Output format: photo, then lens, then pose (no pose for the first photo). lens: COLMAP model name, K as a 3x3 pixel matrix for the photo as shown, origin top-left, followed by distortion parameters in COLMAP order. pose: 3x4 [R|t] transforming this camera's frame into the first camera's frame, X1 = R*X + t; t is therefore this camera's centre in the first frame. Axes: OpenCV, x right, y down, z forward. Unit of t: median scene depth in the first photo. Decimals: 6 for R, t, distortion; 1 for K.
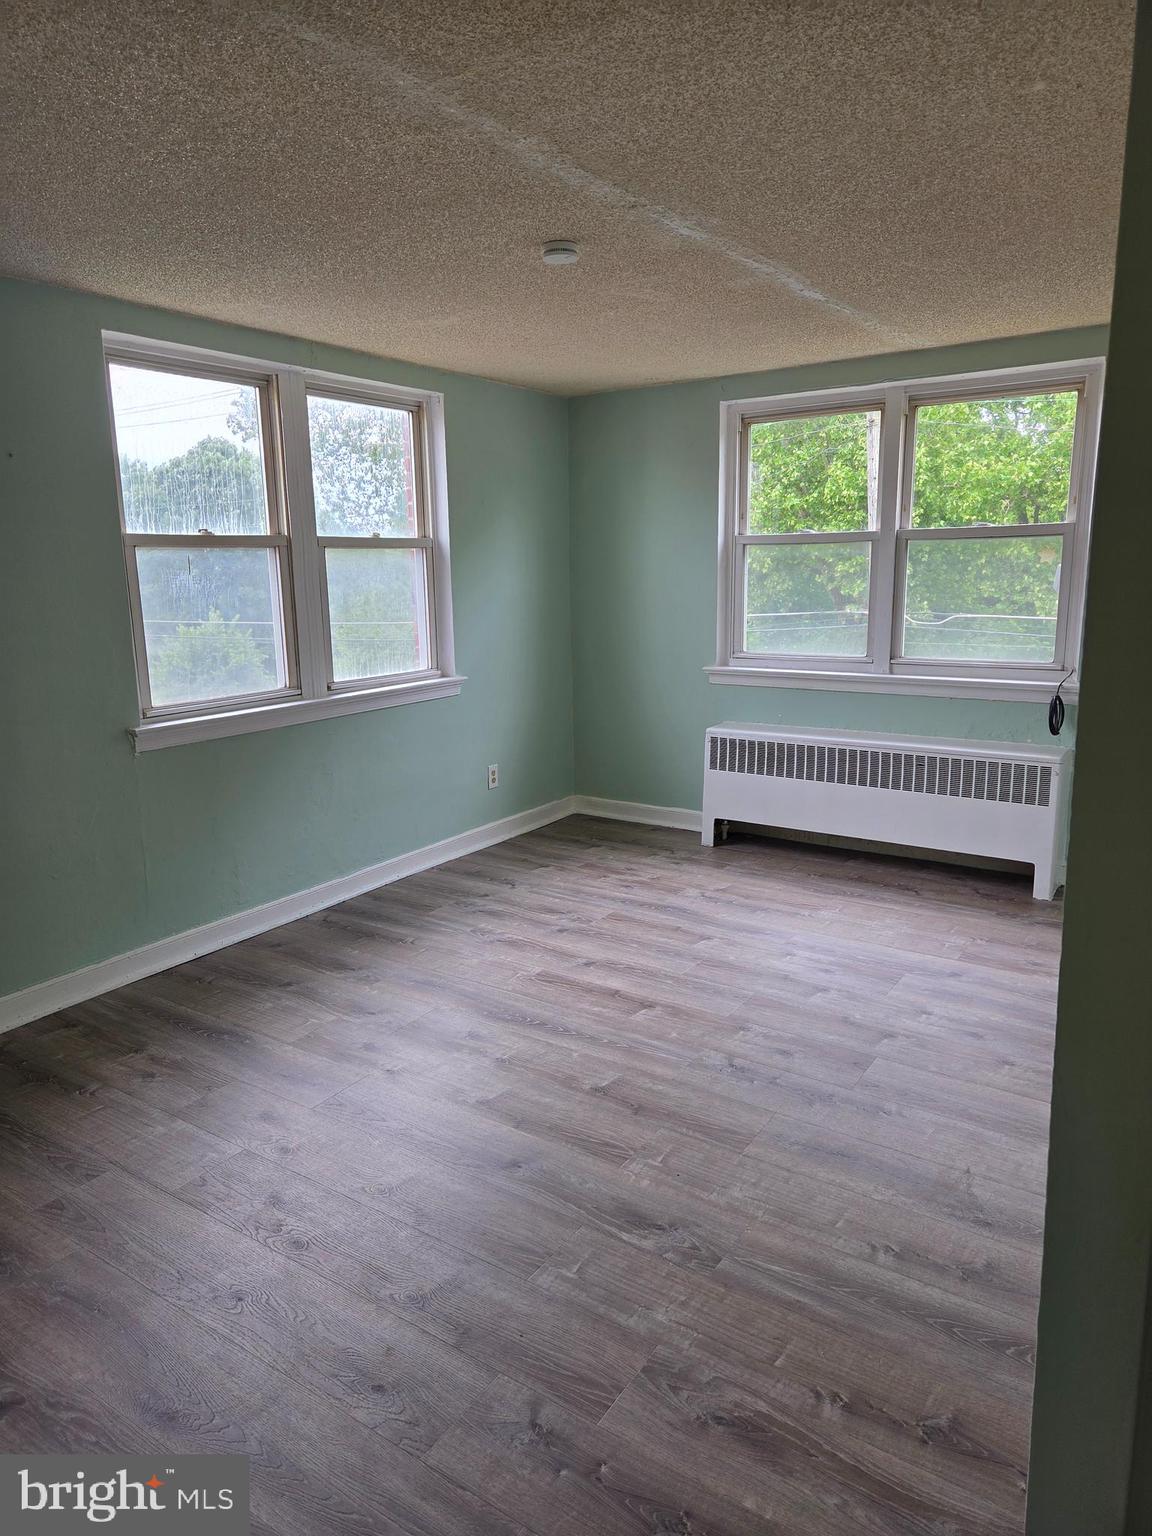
lens RADIAL K [[1041.3, 0, 576.0], [0, 1041.3, 768.0], [0, 0, 1]] dist [0.084780, -0.084517]
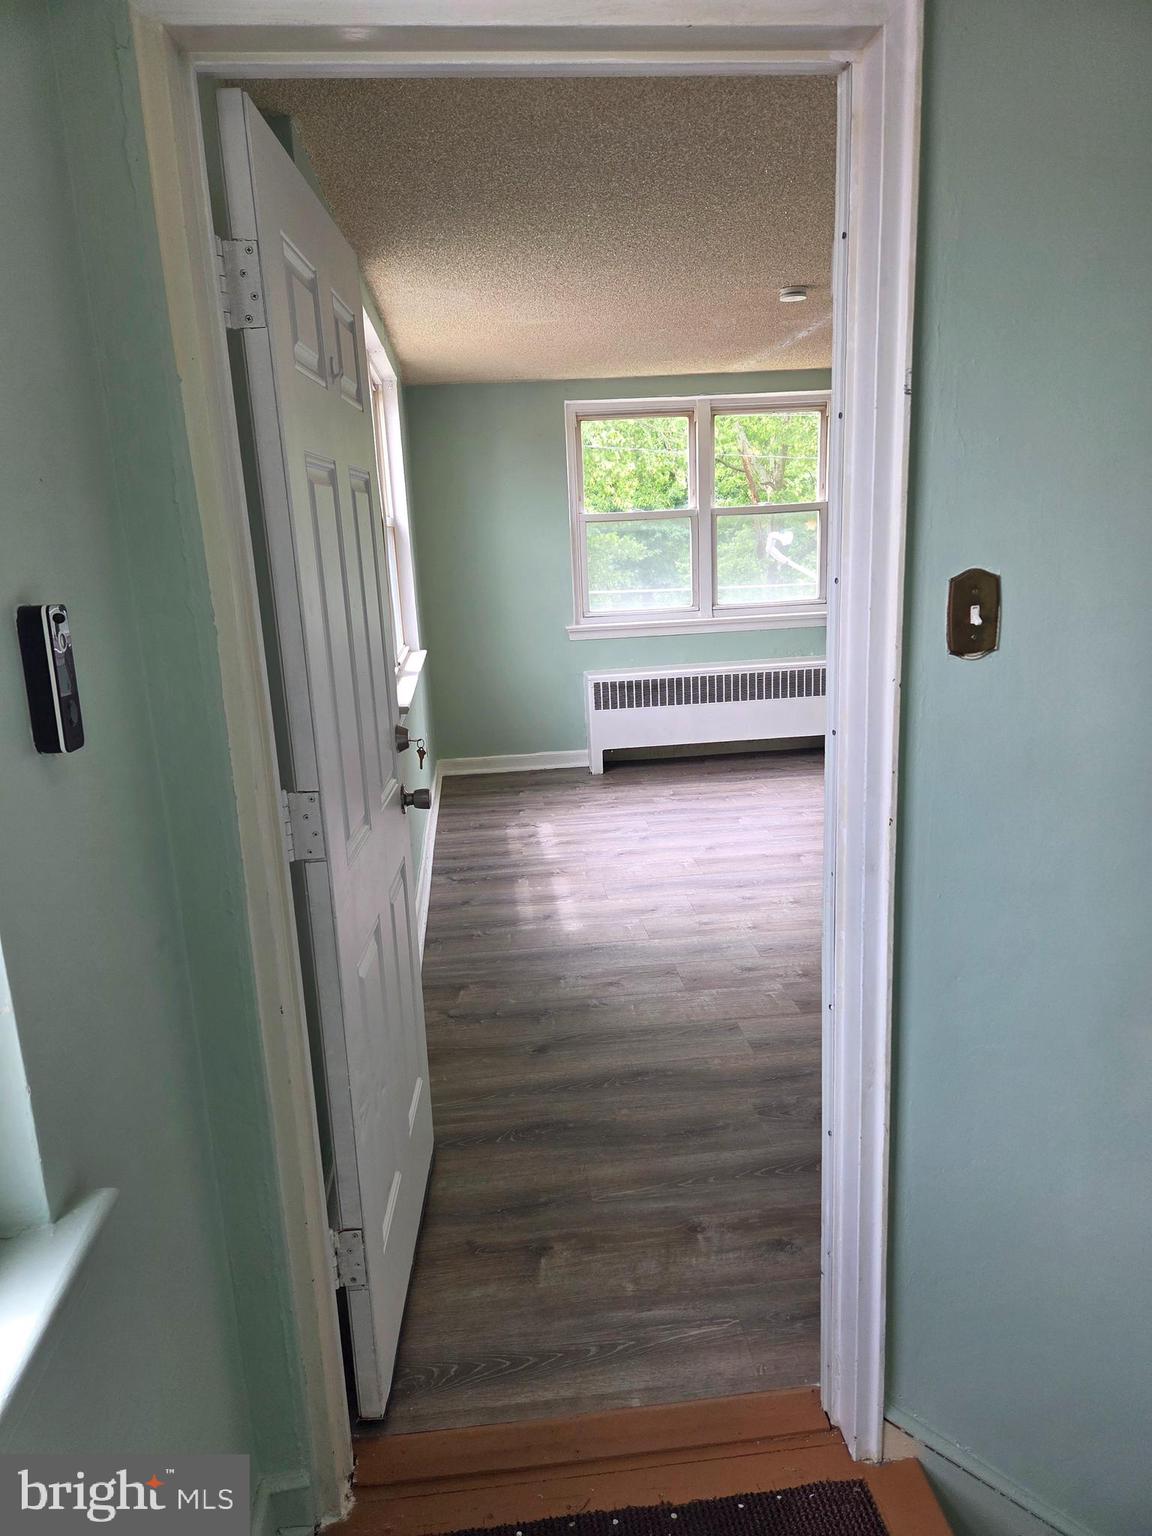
lens RADIAL K [[1052.4, 0, 575.7], [0, 1052.4, 785.4], [0, 0, 1]] dist [0.088067, -0.000414]
pose [[0.758915, -0.172356, 0.627966, -0.764649], [0.160581, 0.984090, 0.076033, -0.010531], [-0.631080, 0.043137, 0.774518, 0.085309]]
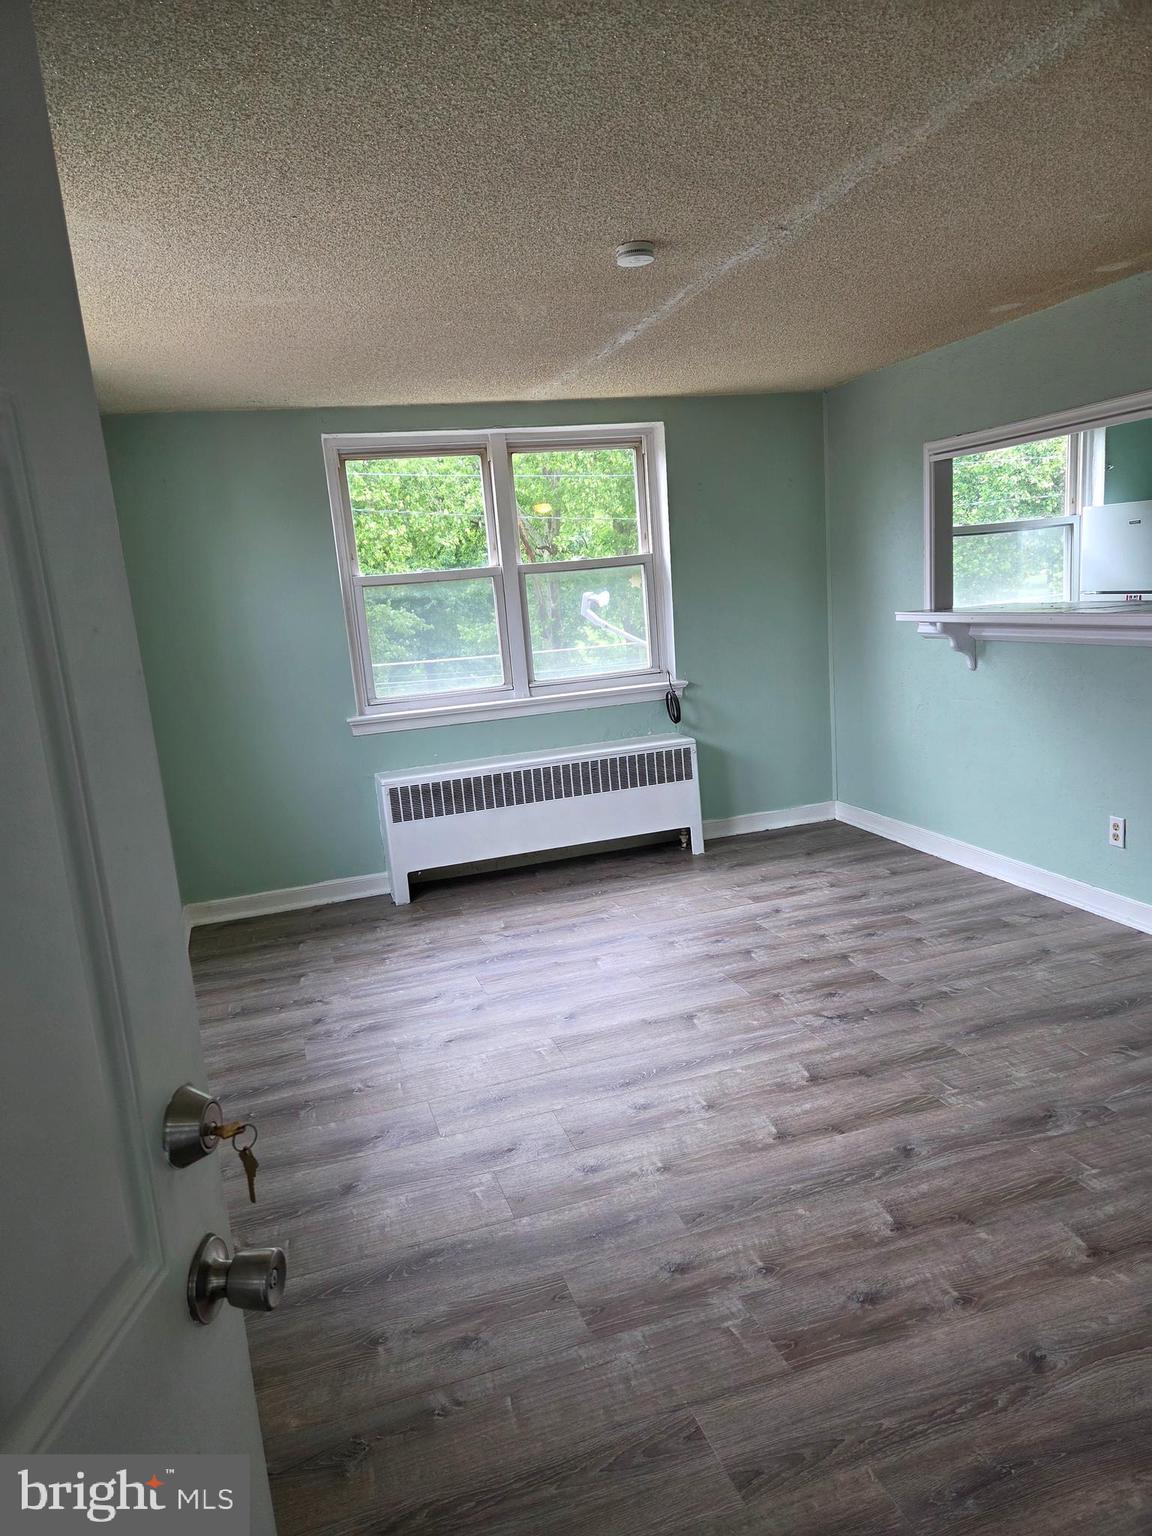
lens RADIAL K [[1036.9, 0, 576.7], [0, 1036.9, 791.0], [0, 0, 1]] dist [0.062085, -0.003147]
pose [[0.605424, -0.191806, 0.772446, -0.558400], [0.227297, 0.971776, 0.063152, -0.055471], [-0.762757, 0.137340, 0.631933, 0.319889]]
